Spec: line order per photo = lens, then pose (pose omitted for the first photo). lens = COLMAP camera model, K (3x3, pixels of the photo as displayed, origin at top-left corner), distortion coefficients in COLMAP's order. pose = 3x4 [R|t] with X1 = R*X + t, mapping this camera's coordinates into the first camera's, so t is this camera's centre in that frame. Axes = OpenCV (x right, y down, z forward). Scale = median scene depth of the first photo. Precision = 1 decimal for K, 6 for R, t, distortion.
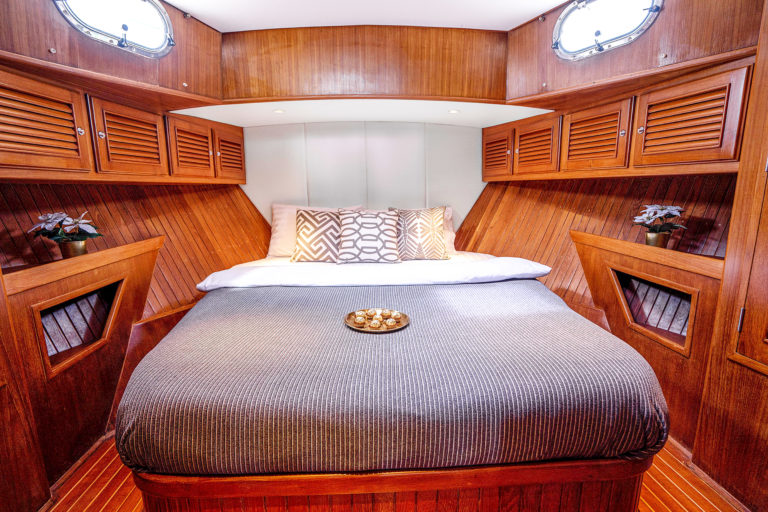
lens RADIAL K [[342.6, 0, 384.0], [0, 342.6, 256.0], [0, 0, 1]] dist [-0.000041, 0.000031]
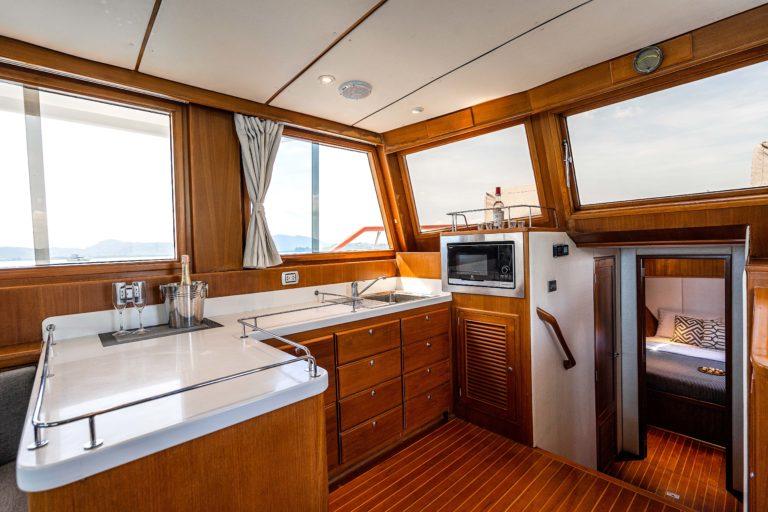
lens RADIAL K [[342.6, 0, 384.0], [0, 342.6, 256.0], [0, 0, 1]] dist [-0.000041, 0.000031]
pose [[0.607909, 0.005658, -0.793986, 0.330289], [-0.115281, 0.990008, -0.081209, -0.129803], [0.785593, 0.140899, 0.602487, -1.756616]]
